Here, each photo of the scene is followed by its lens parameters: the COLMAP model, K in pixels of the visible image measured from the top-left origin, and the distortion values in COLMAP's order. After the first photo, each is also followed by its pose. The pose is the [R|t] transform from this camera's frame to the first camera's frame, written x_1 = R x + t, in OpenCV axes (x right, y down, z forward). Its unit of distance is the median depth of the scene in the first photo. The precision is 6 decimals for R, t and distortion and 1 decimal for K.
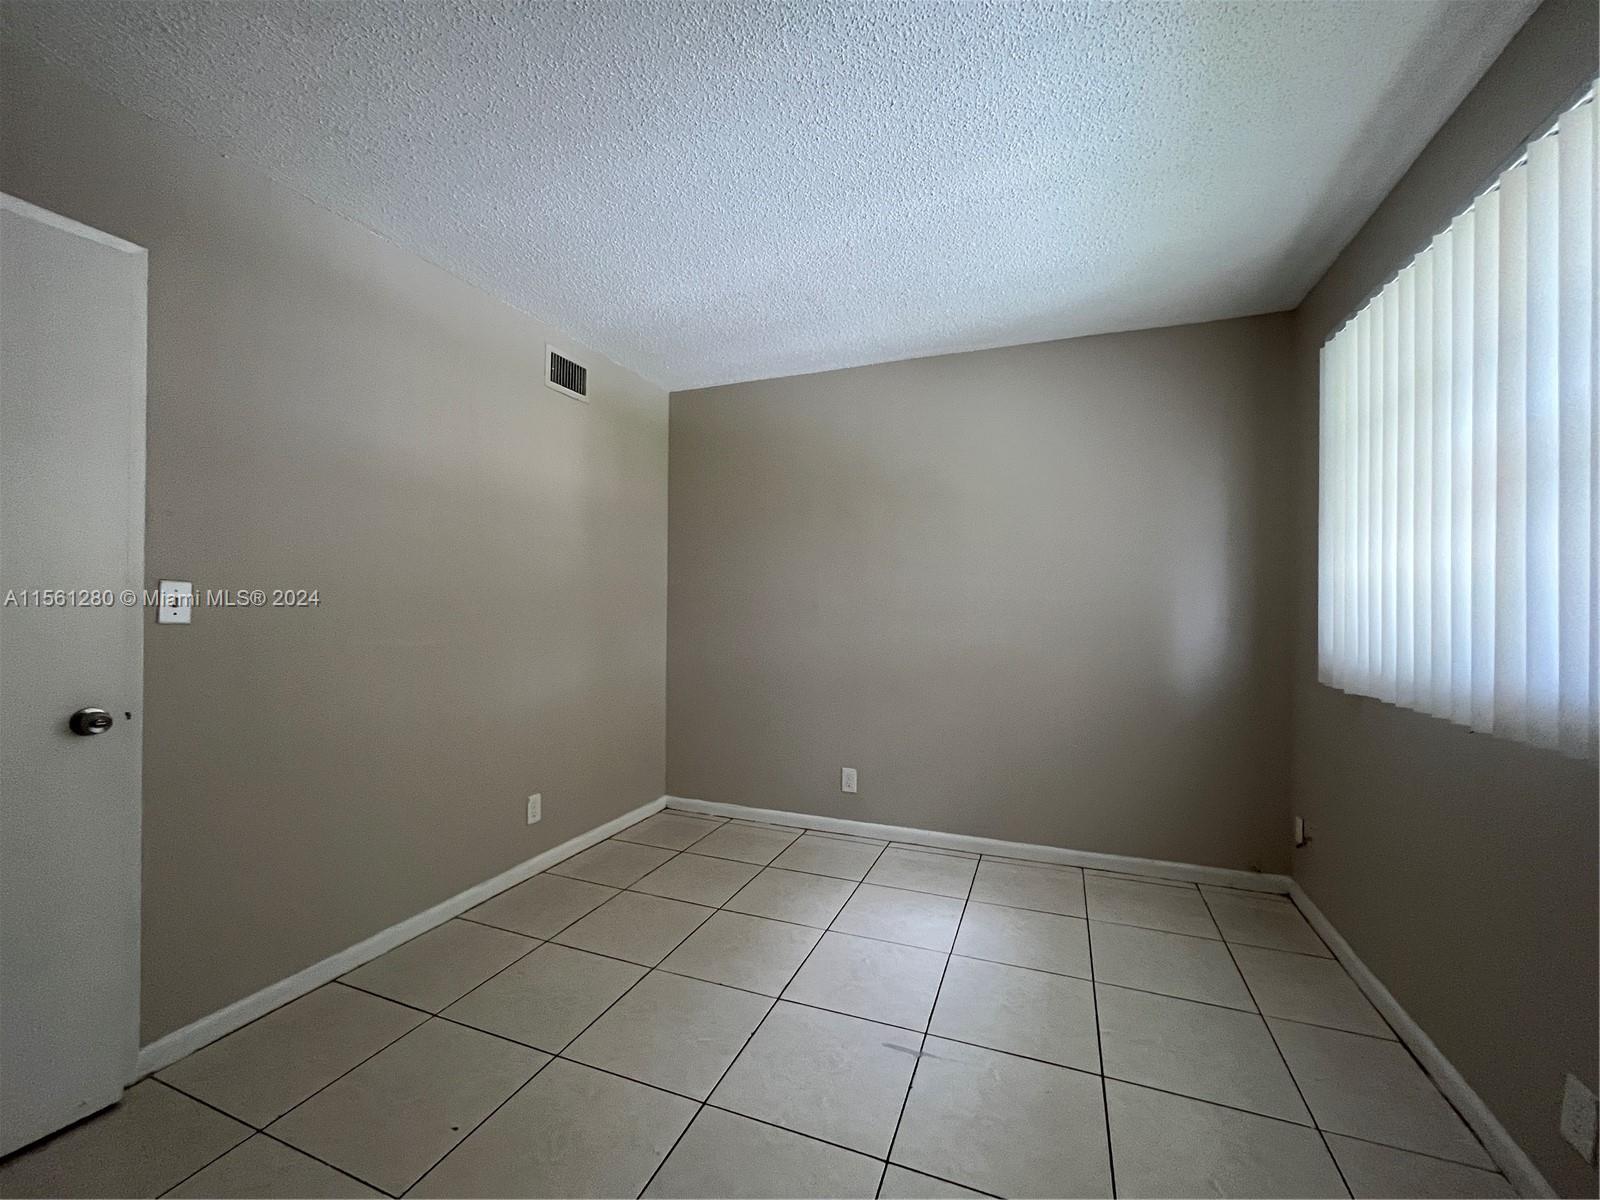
lens RADIAL K [[646.7, 0, 800.0], [0, 646.7, 600.0], [0, 0, 1]] dist [0.000483, 0.000241]
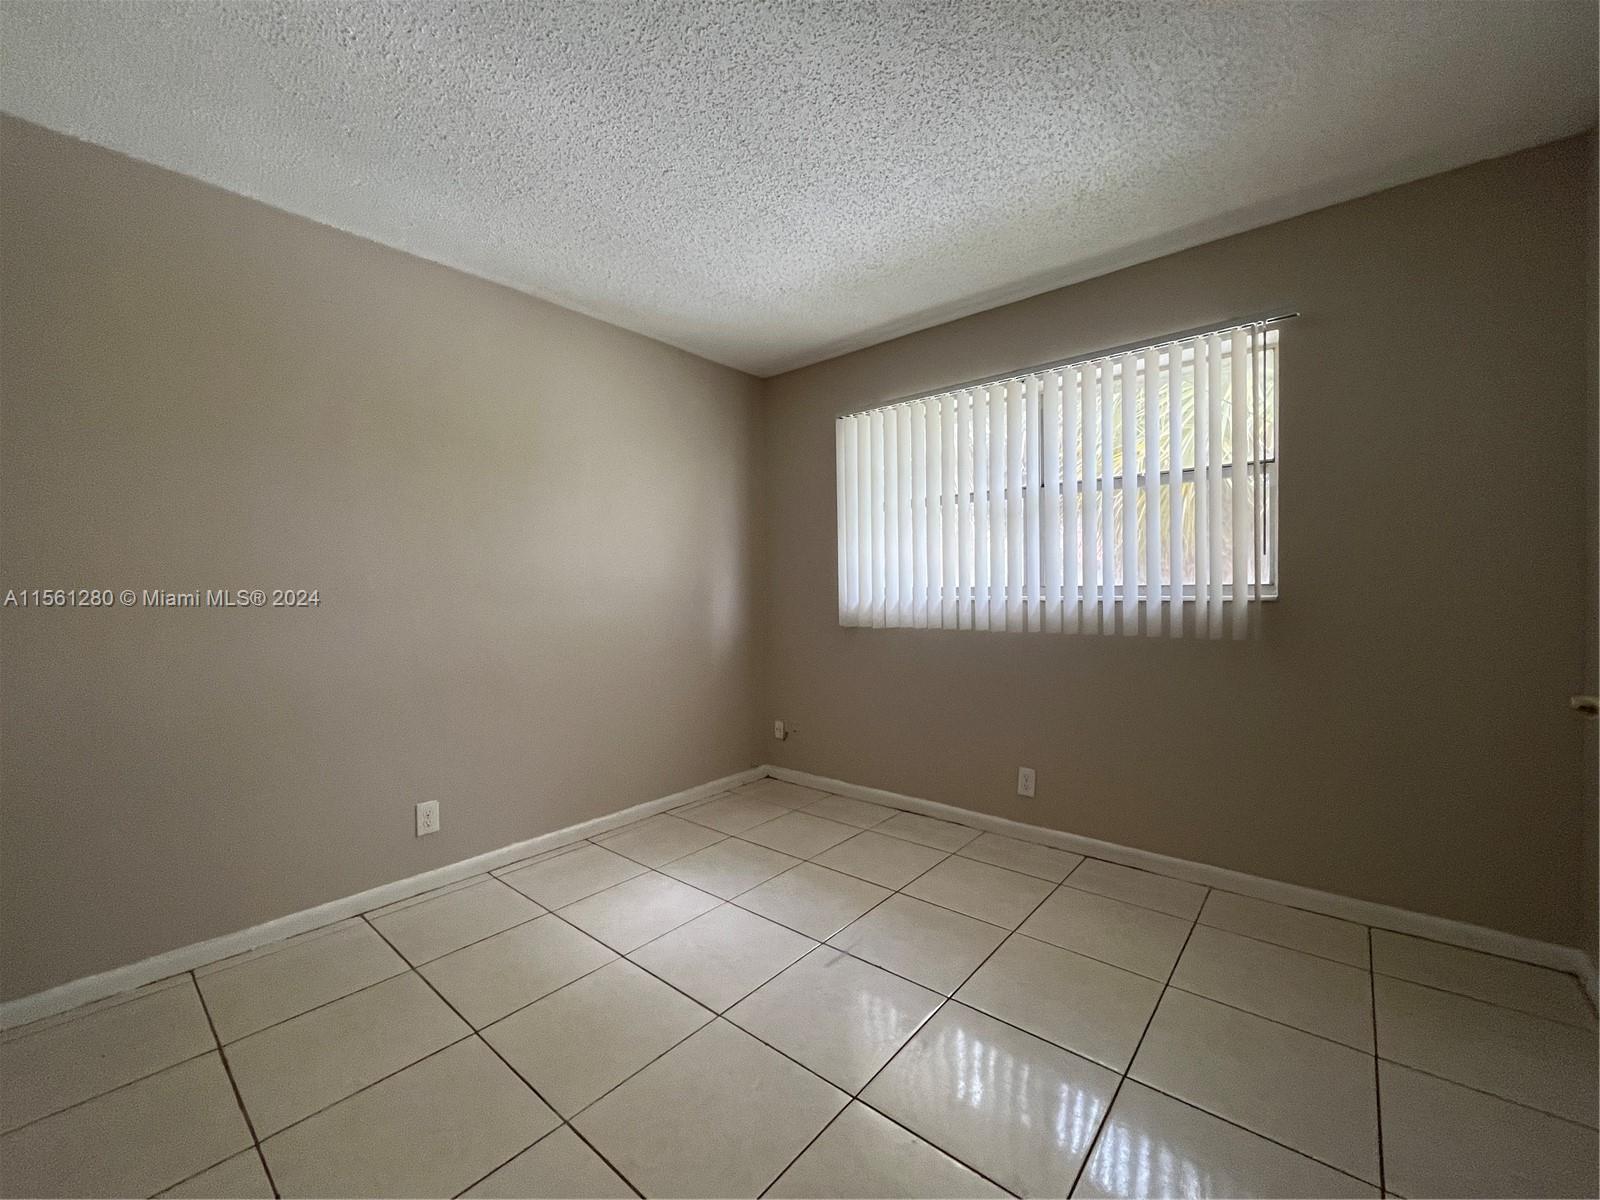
lens RADIAL K [[646.7, 0, 800.0], [0, 646.7, 600.0], [0, 0, 1]] dist [0.000483, 0.000241]
pose [[0.323822, -0.023278, 0.945832, -0.571766], [0.012375, 0.999716, 0.020367, 0.022849], [-0.946037, 0.005110, 0.324018, 0.421279]]
